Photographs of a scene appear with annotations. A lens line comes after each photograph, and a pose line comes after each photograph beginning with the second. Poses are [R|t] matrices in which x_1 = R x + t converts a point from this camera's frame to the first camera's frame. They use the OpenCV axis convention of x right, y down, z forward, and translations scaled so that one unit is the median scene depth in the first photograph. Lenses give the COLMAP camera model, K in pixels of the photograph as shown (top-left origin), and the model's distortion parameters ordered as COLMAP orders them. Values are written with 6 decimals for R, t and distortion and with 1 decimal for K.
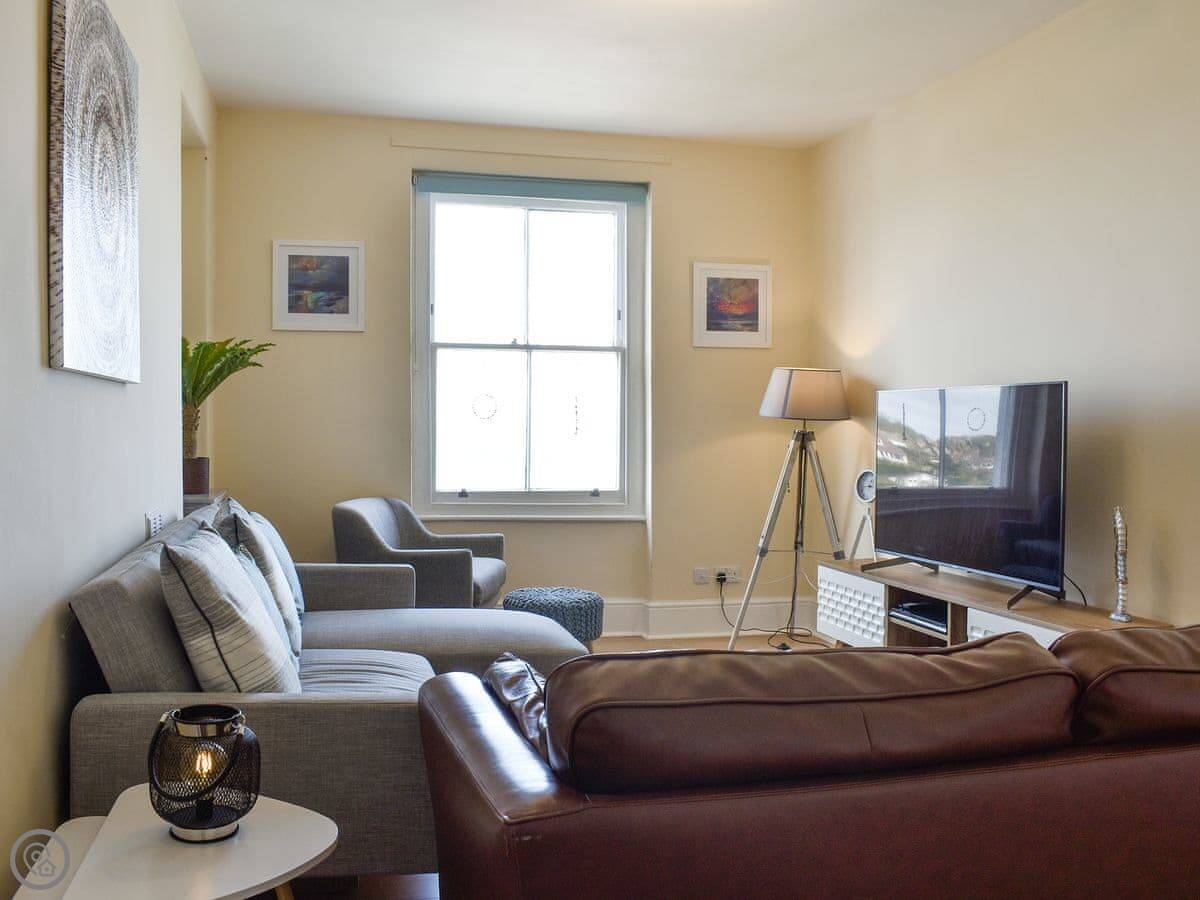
lens RADIAL K [[1051.5, 0, 600.0], [0, 1051.5, 450.0], [0, 0, 1]] dist [-0.024719, 0.000727]
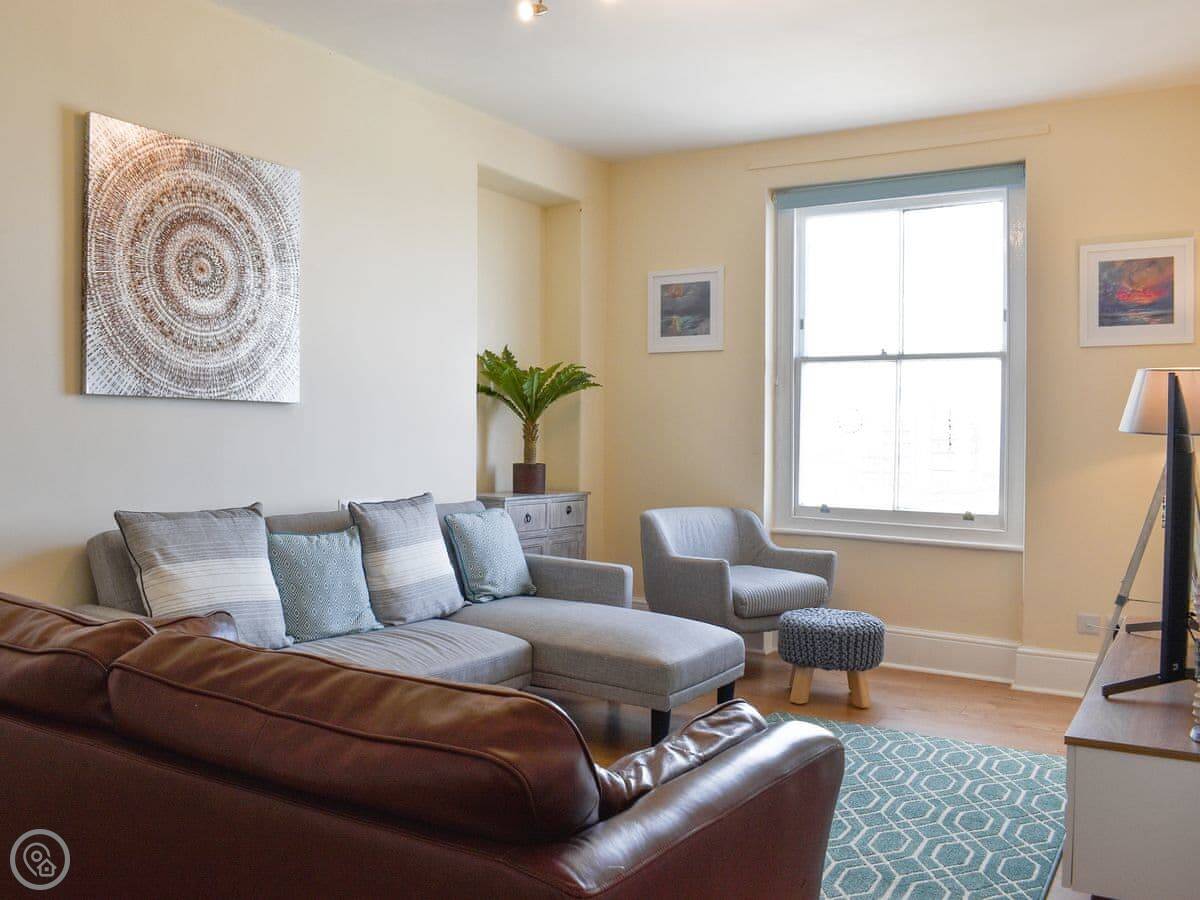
lens RADIAL K [[1051.5, 0, 600.0], [0, 1051.5, 450.0], [0, 0, 1]] dist [-0.024719, 0.000727]
pose [[0.716330, 0.013182, -0.697637, 0.405700], [-0.025915, 0.999634, -0.007721, -0.000694], [0.697280, 0.023610, 0.716410, 0.149336]]
